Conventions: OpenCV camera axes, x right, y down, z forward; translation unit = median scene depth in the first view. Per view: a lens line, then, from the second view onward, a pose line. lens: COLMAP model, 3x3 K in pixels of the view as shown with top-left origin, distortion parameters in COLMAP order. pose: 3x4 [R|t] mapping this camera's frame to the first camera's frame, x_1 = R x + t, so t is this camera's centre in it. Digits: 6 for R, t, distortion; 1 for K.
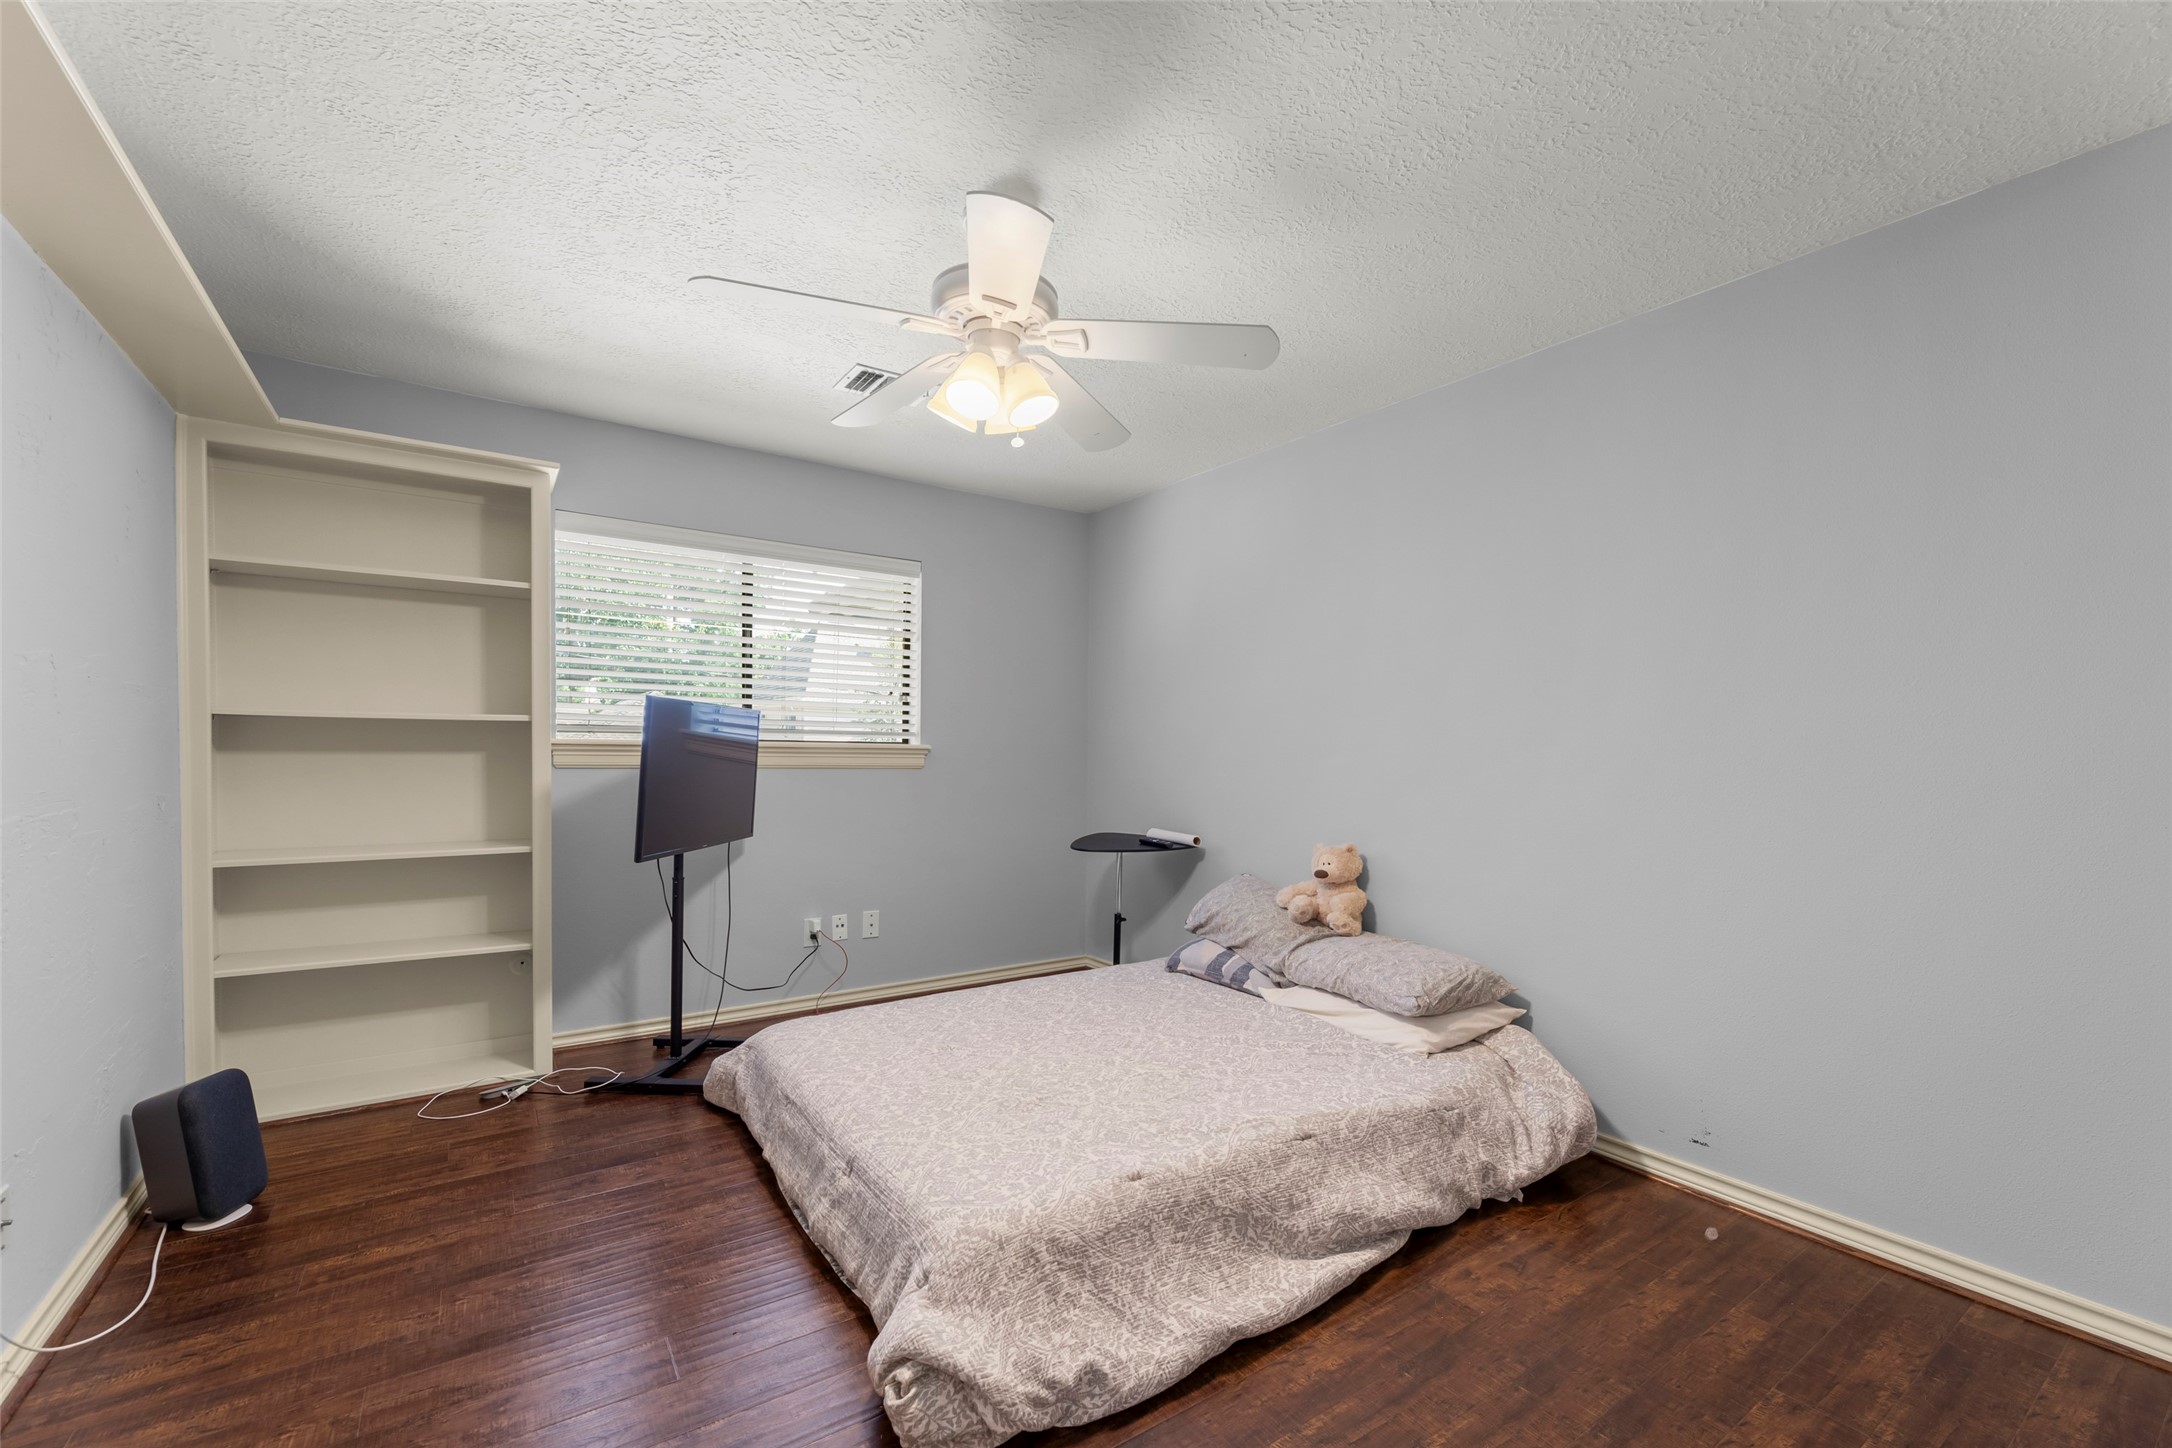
lens RADIAL K [[881.4, 0, 1087.8], [0, 881.4, 737.1], [0, 0, 1]] dist [0.001955, -0.000217]
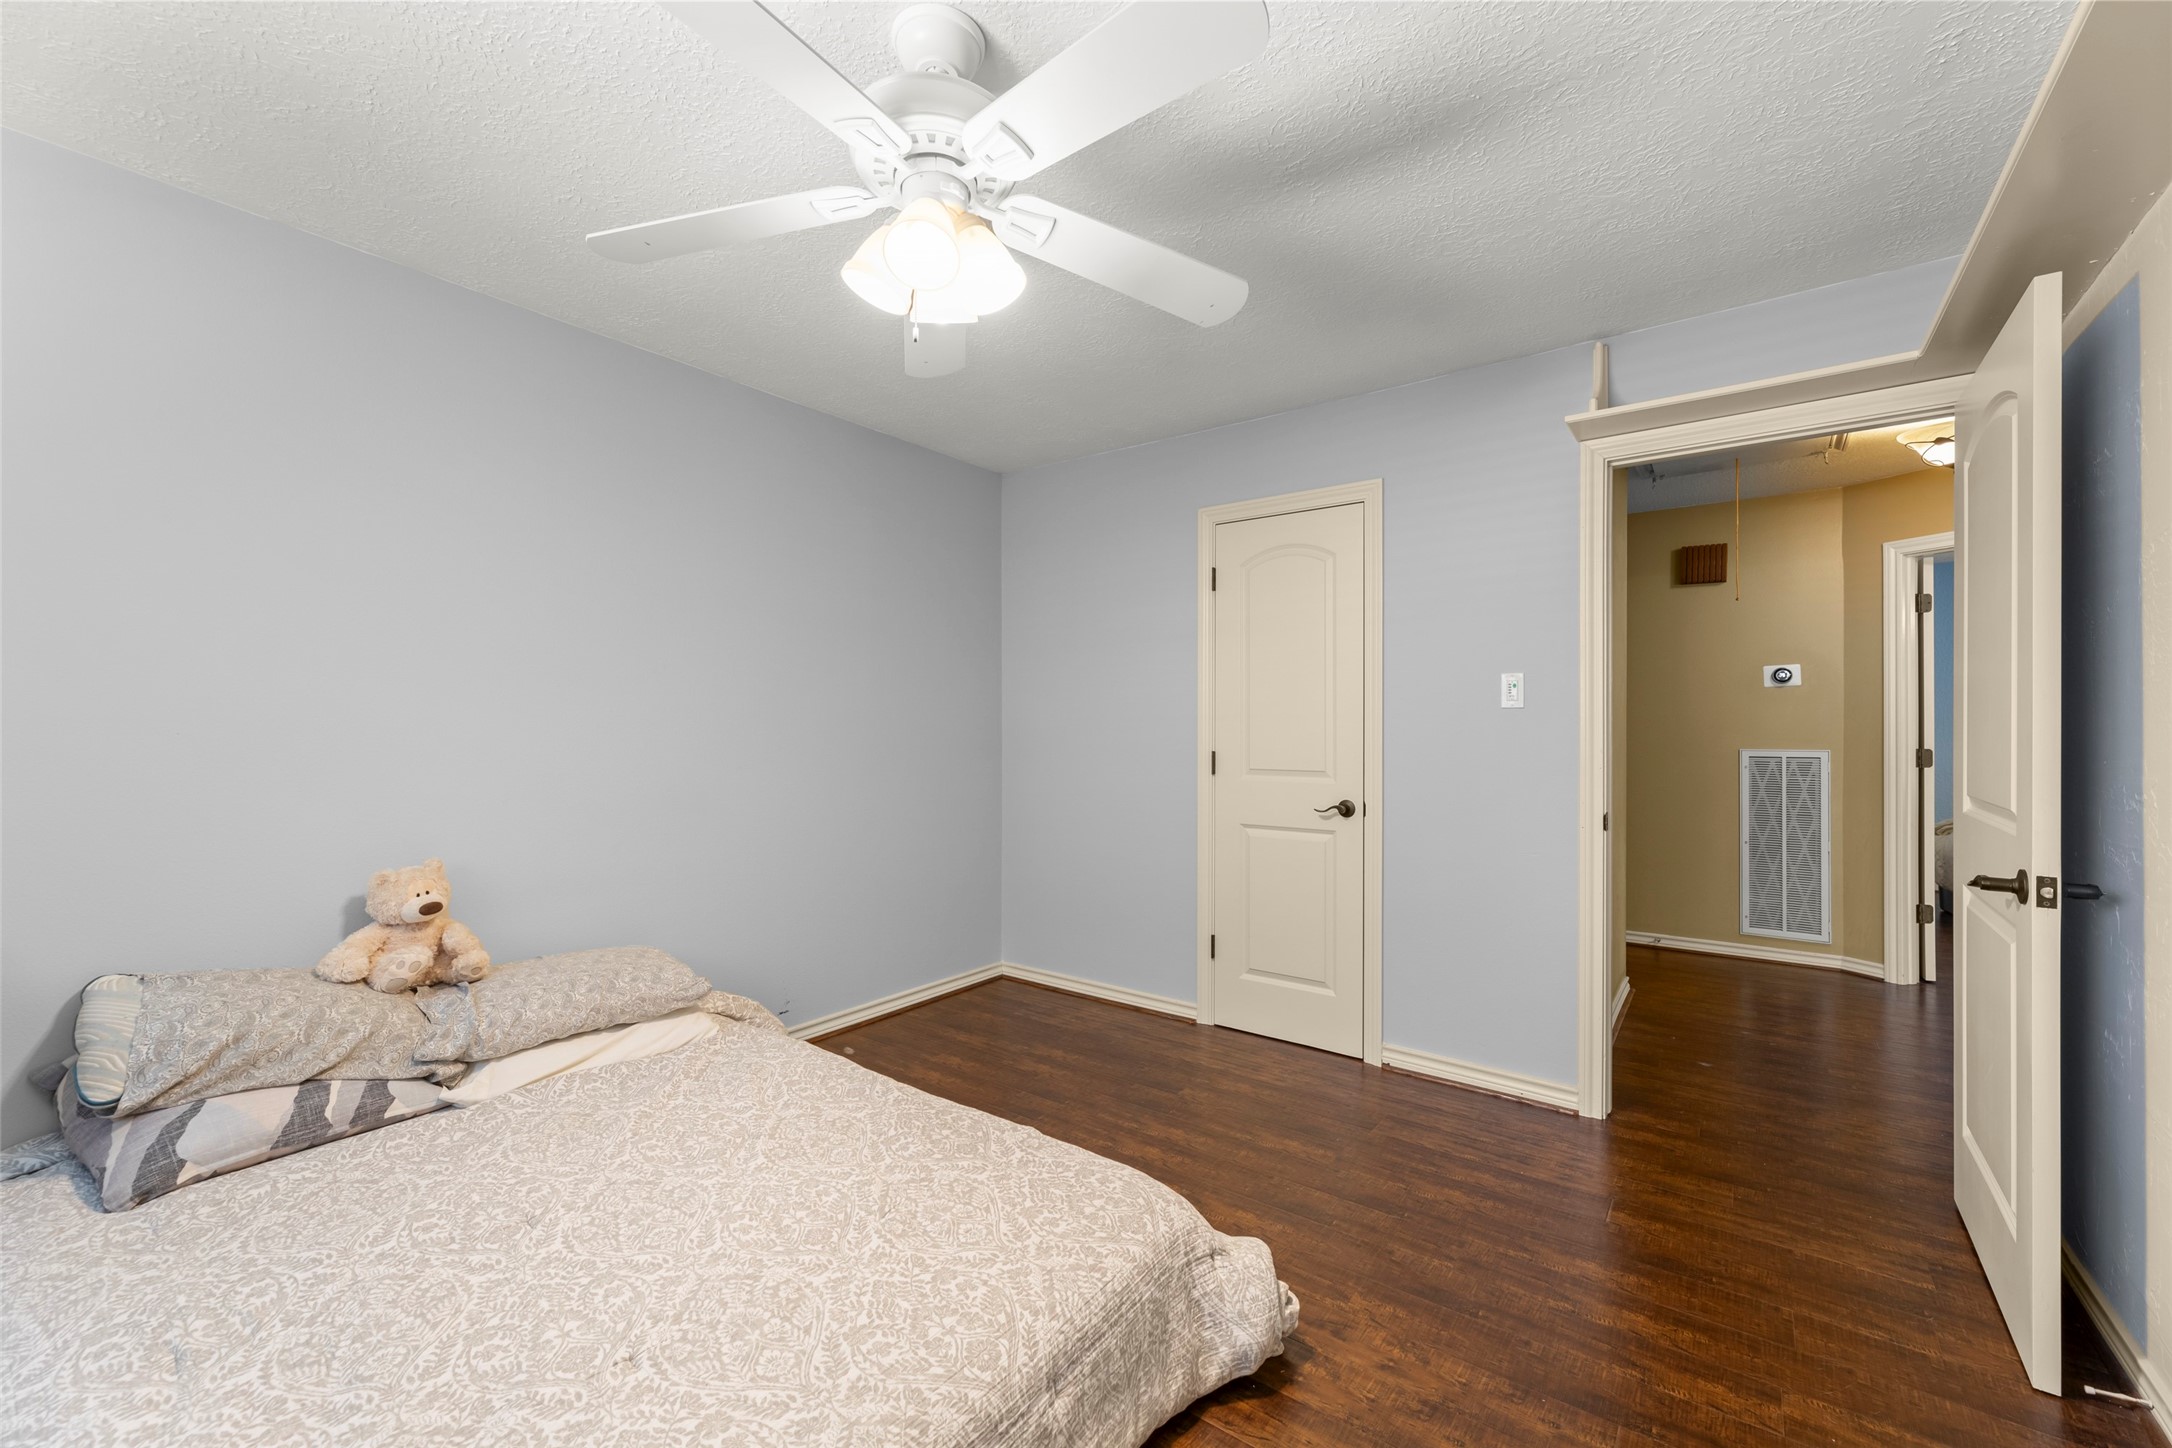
lens RADIAL K [[881.4, 0, 1087.0], [0, 881.4, 723.8], [0, 0, 1]] dist [0.001955, -0.000217]
pose [[-0.318368, -0.002978, 0.947963, -0.544483], [-0.009773, 0.999952, -0.000142, 0.008366], [-0.947917, -0.009310, -0.318381, 0.735051]]
